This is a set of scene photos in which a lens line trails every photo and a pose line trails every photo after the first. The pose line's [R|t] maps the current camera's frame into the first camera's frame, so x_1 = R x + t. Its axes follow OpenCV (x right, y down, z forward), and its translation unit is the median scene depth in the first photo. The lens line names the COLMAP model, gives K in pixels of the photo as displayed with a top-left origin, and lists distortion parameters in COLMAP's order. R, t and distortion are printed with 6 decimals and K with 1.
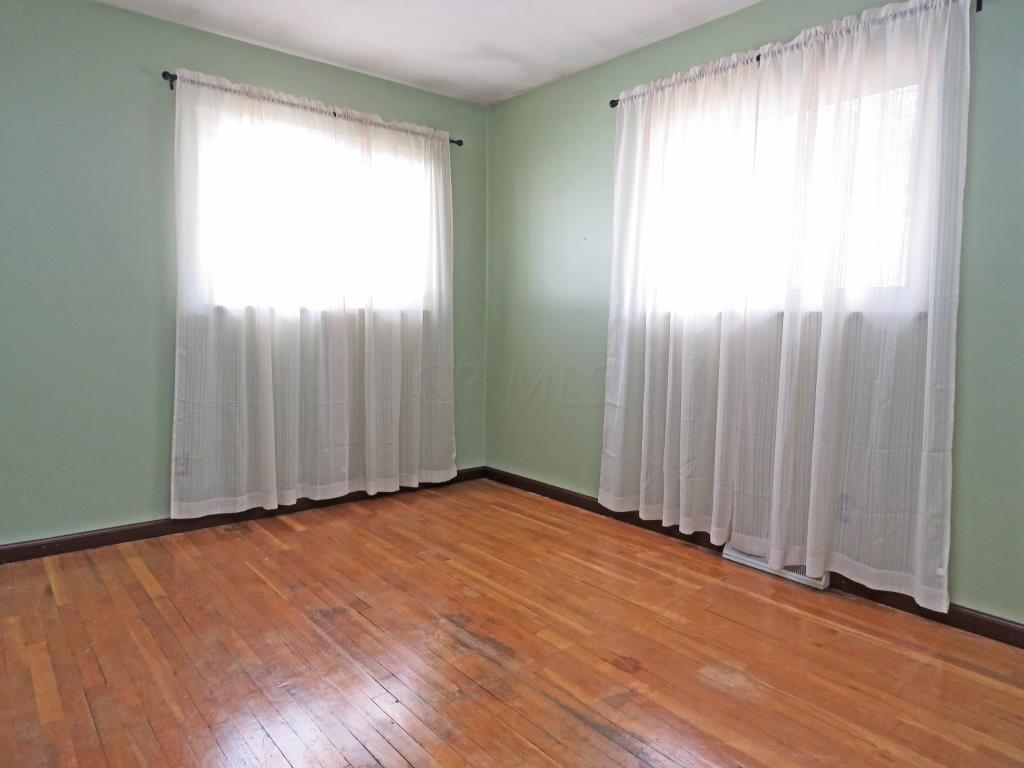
lens RADIAL K [[649.3, 0, 510.1], [0, 649.3, 377.6], [0, 0, 1]] dist [-0.000905, -0.011550]
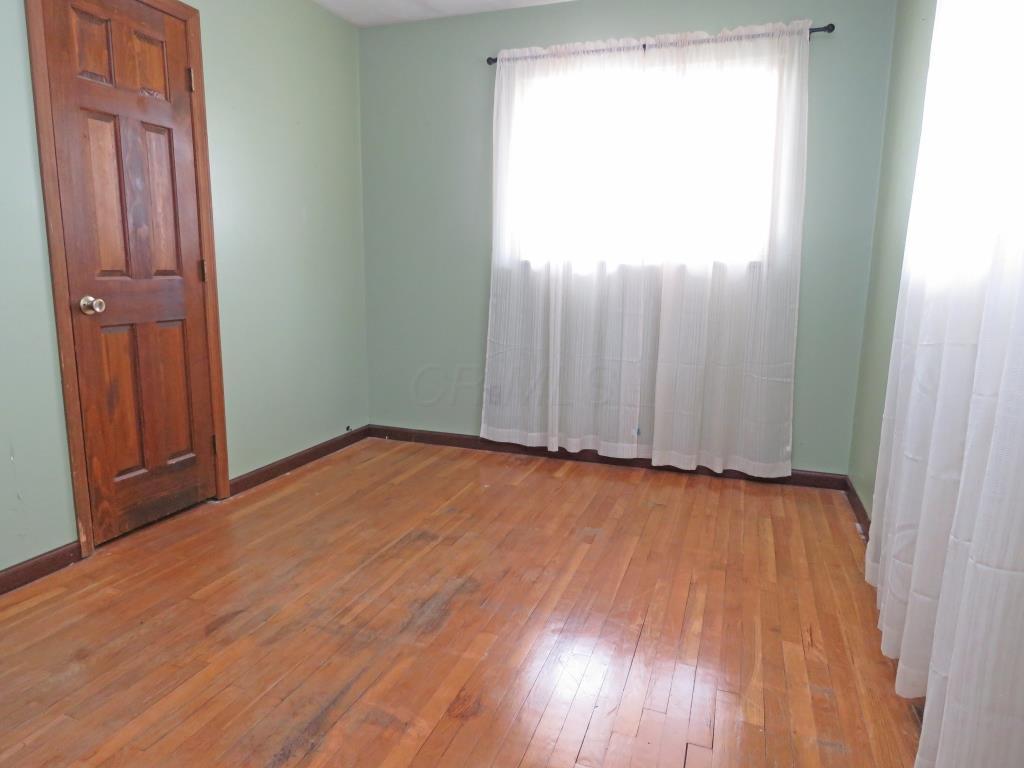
lens RADIAL K [[649.3, 0, 510.4], [0, 649.3, 388.8], [0, 0, 1]] dist [-0.000905, -0.011550]
pose [[0.504037, 0.147620, -0.850973, 0.525019], [-0.080249, 0.989027, 0.124037, -0.029330], [0.859946, 0.005771, 0.510353, 0.406756]]
